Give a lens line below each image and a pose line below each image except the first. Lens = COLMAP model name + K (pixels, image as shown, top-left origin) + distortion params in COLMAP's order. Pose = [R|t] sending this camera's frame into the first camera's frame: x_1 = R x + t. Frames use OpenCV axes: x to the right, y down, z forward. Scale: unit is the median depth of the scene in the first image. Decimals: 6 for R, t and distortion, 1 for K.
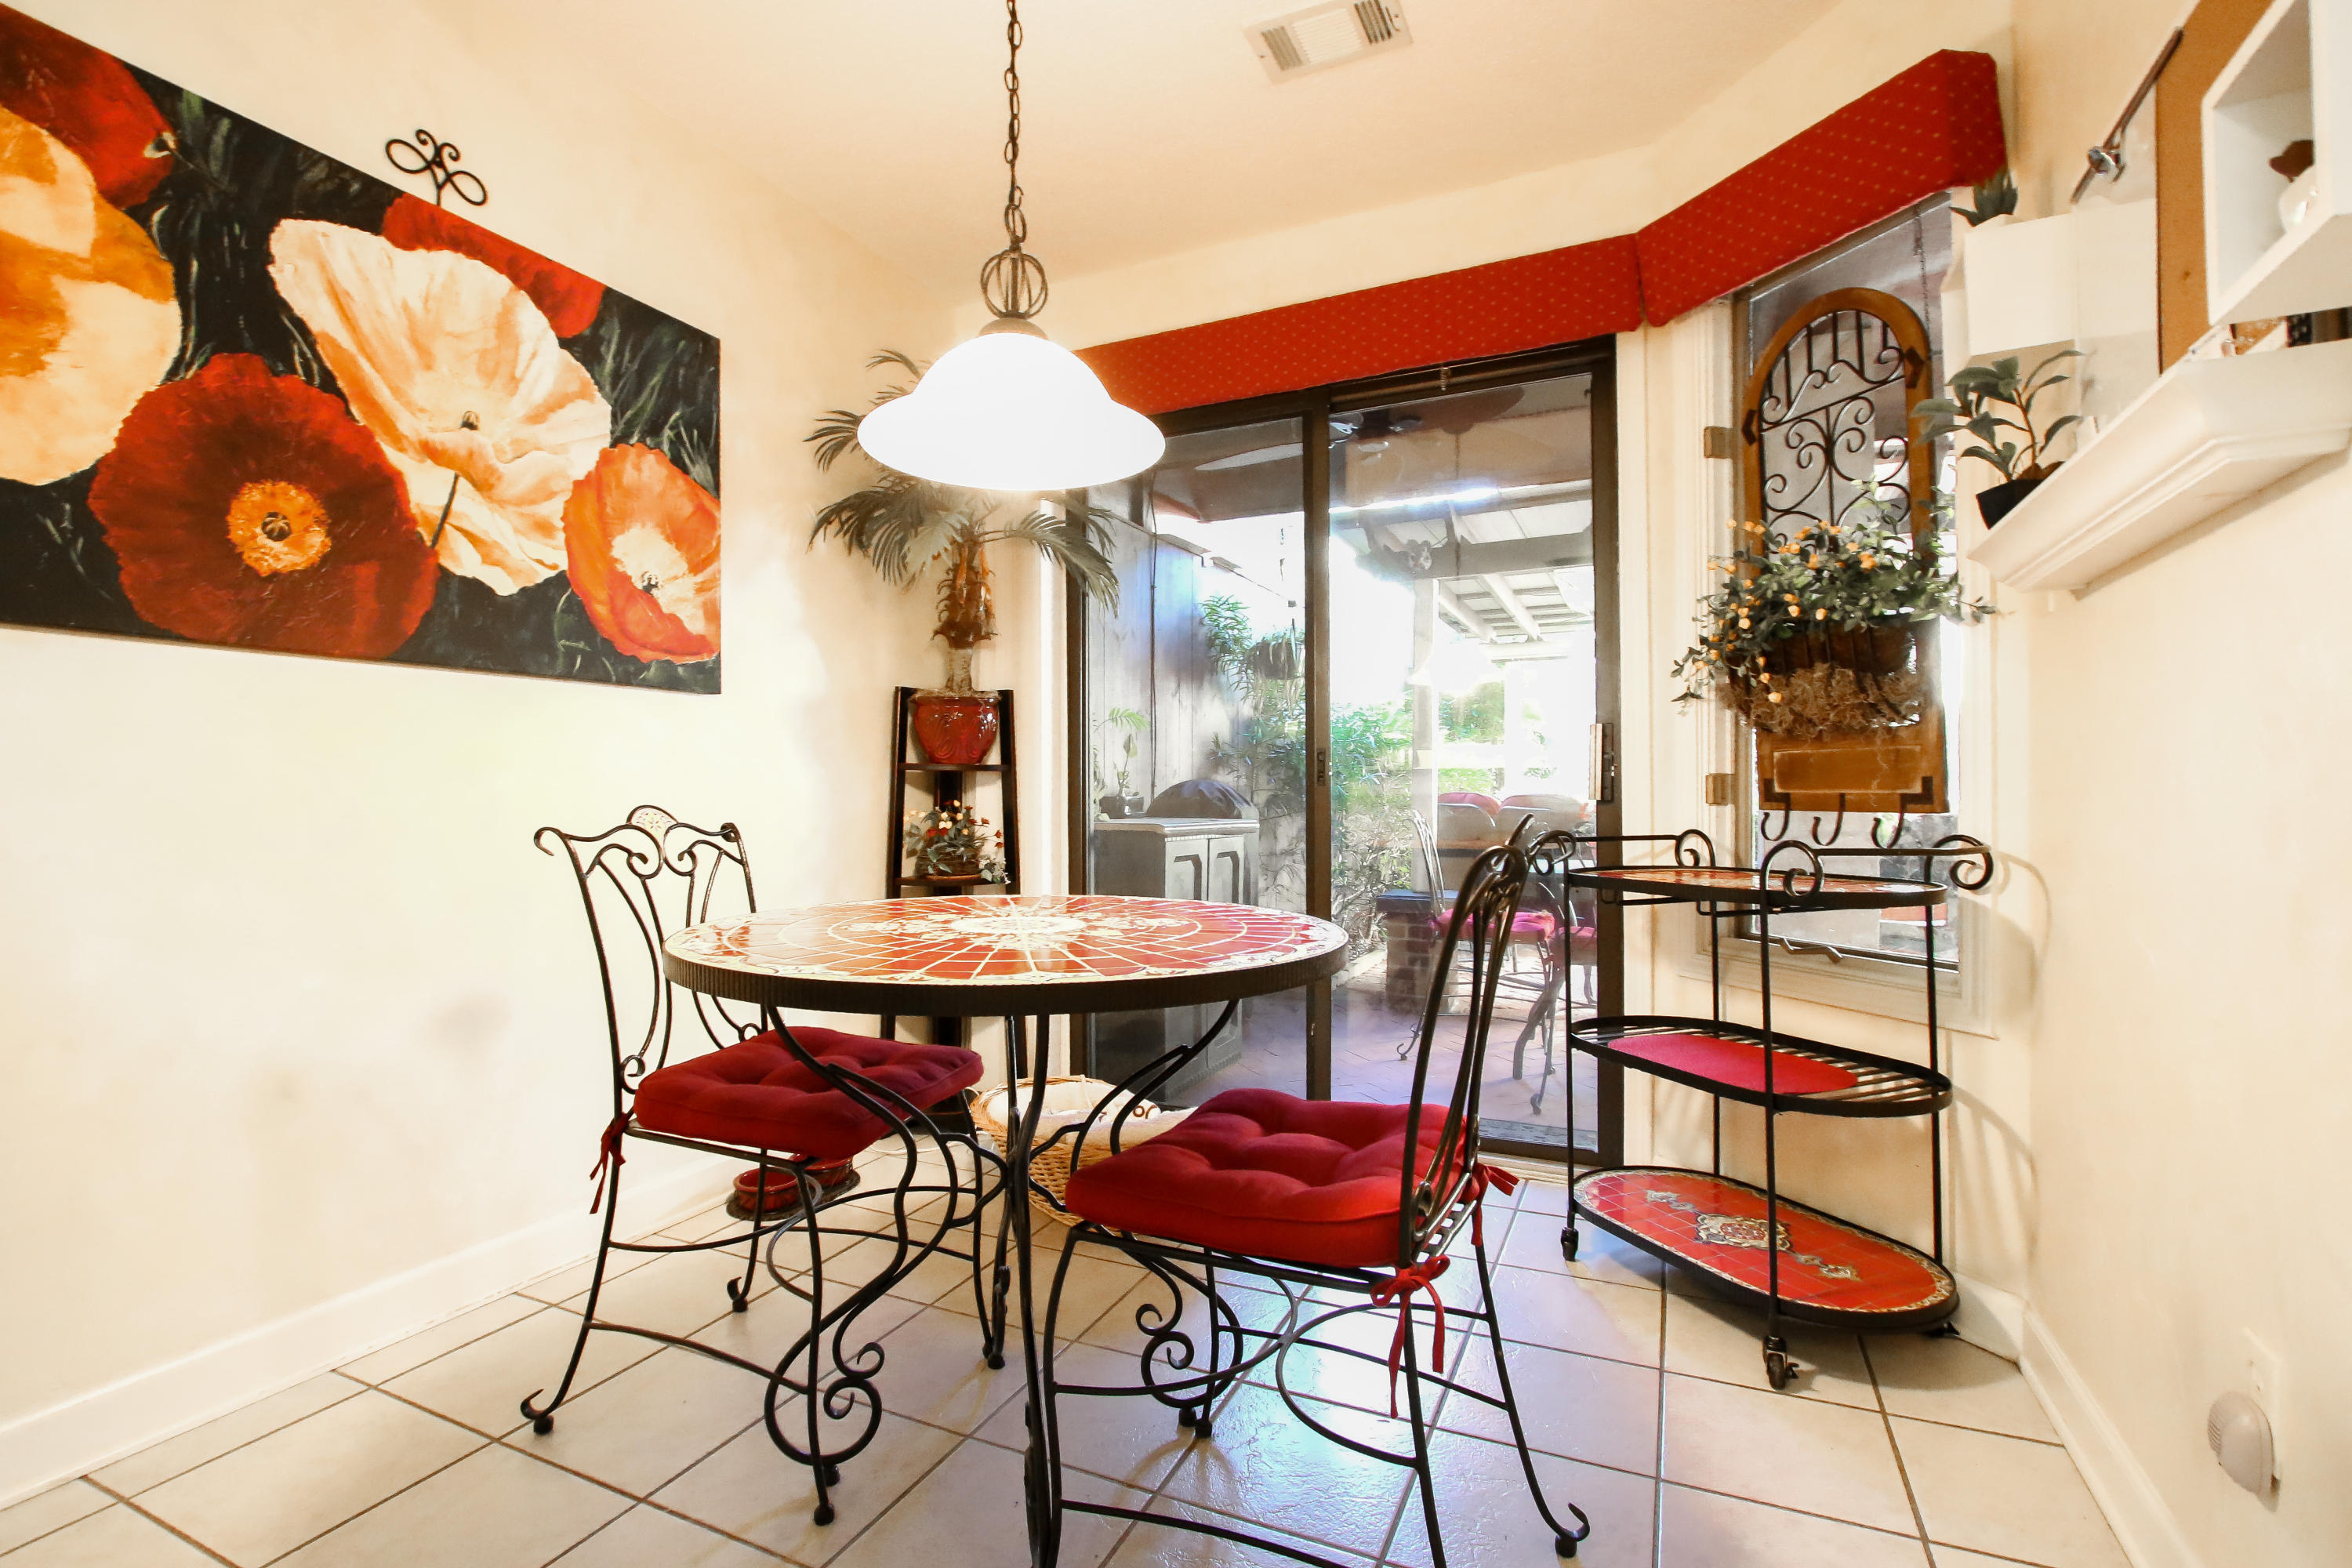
lens RADIAL K [[1100.0, 0, 1175.0], [0, 1100.0, 790.5], [0, 0, 1]] dist [-0.016922, 0.002193]
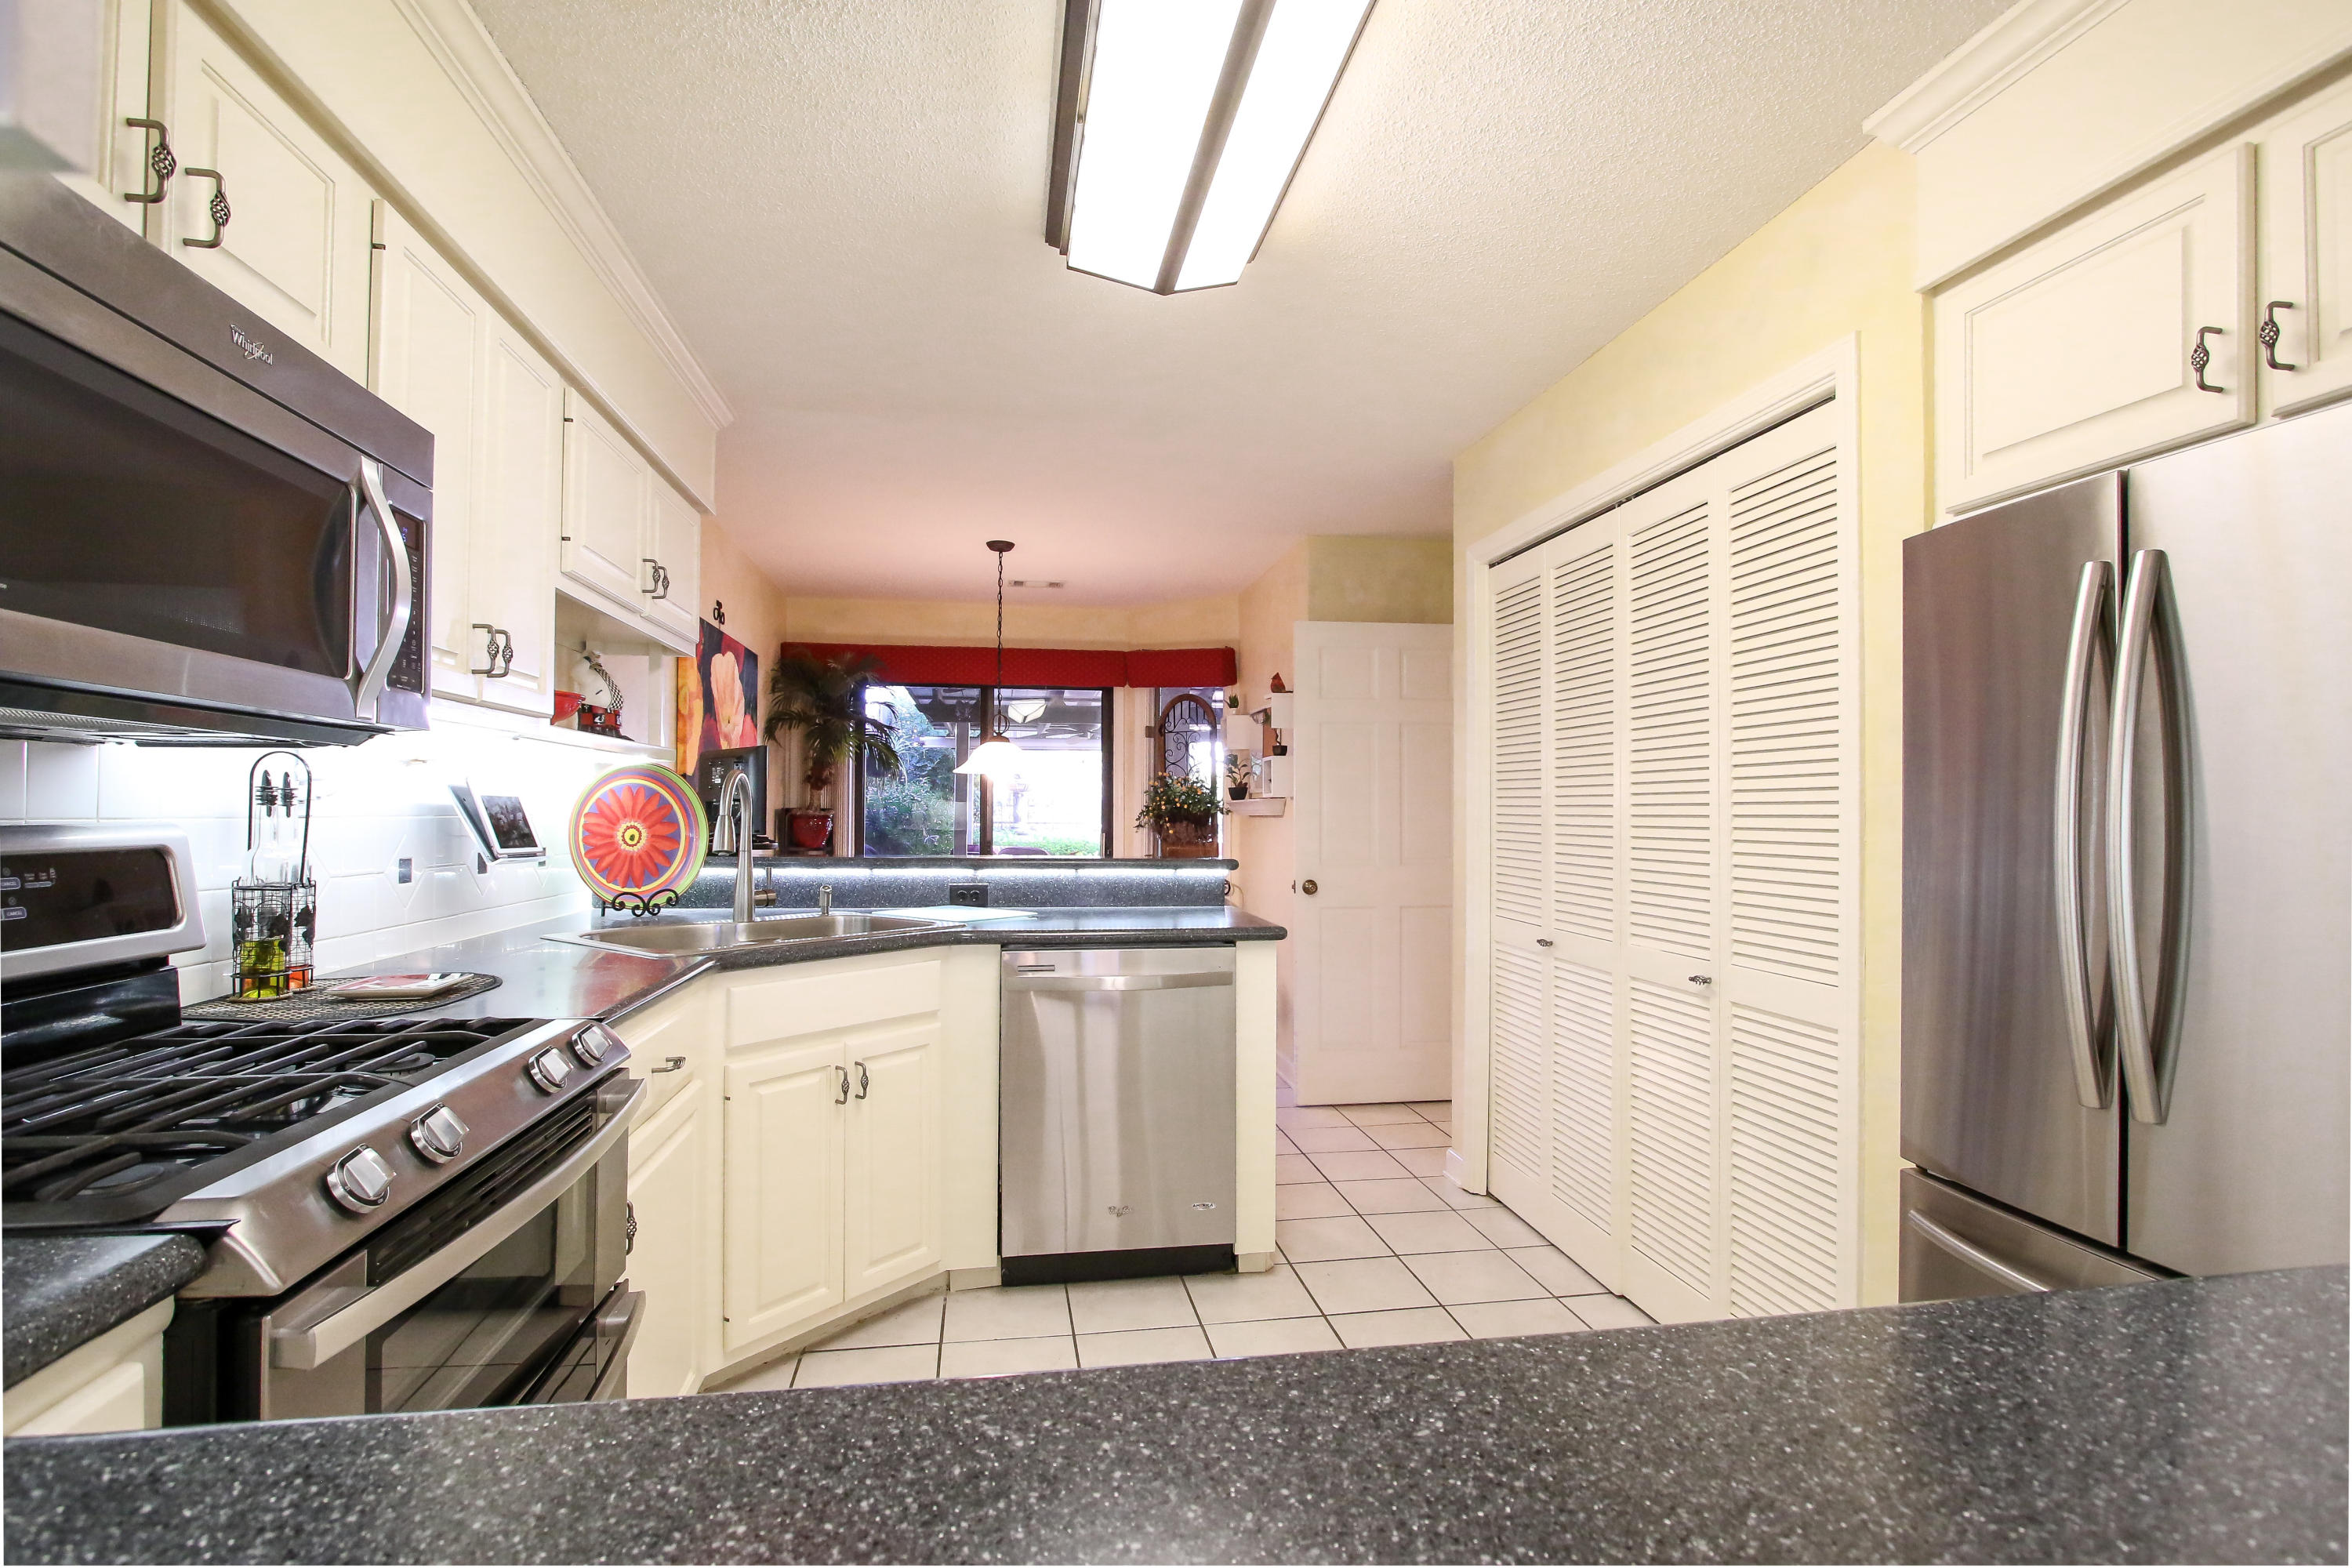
lens RADIAL K [[1100.0, 0, 1173.8], [0, 1100.0, 794.2], [0, 0, 1]] dist [-0.016922, 0.002193]
pose [[0.824295, 0.016997, 0.565905, -1.008716], [-0.011667, 0.999847, -0.013037, -0.131418], [-0.566040, 0.004143, 0.824367, -1.300065]]
